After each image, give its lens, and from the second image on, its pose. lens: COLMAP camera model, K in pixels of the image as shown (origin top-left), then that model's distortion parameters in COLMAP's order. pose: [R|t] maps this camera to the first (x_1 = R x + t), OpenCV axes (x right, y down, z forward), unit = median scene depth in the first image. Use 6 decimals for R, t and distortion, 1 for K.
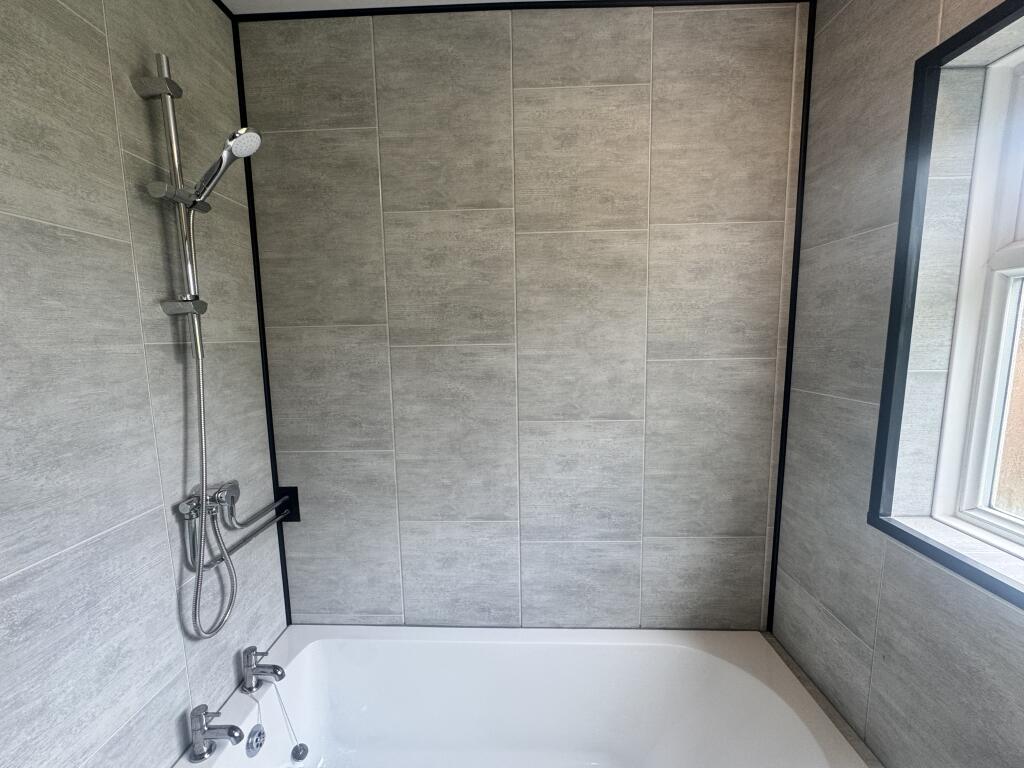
lens RADIAL K [[409.9, 0, 510.8], [0, 409.9, 385.8], [0, 0, 1]] dist [-0.002556, 0.000661]
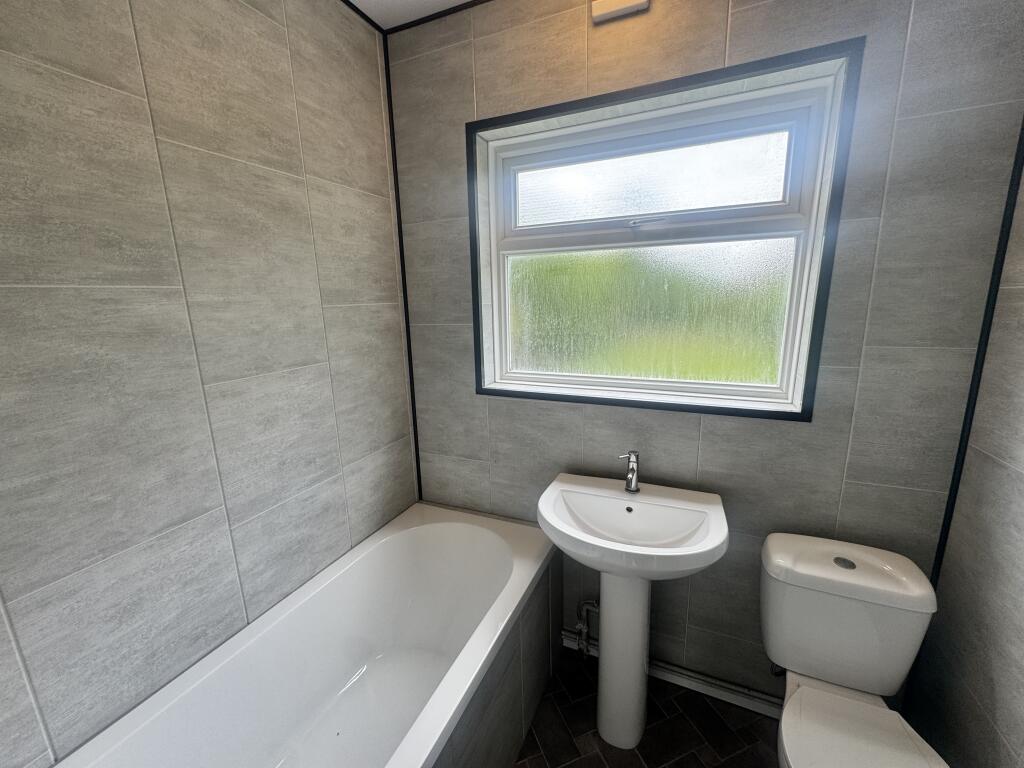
lens RADIAL K [[409.9, 0, 512.7], [0, 409.9, 385.3], [0, 0, 1]] dist [-0.002556, 0.000661]
pose [[0.379095, -0.187328, 0.906198, -0.490580], [0.133671, 0.980110, 0.146687, 0.050650], [-0.915652, 0.065524, 0.396595, 0.128637]]
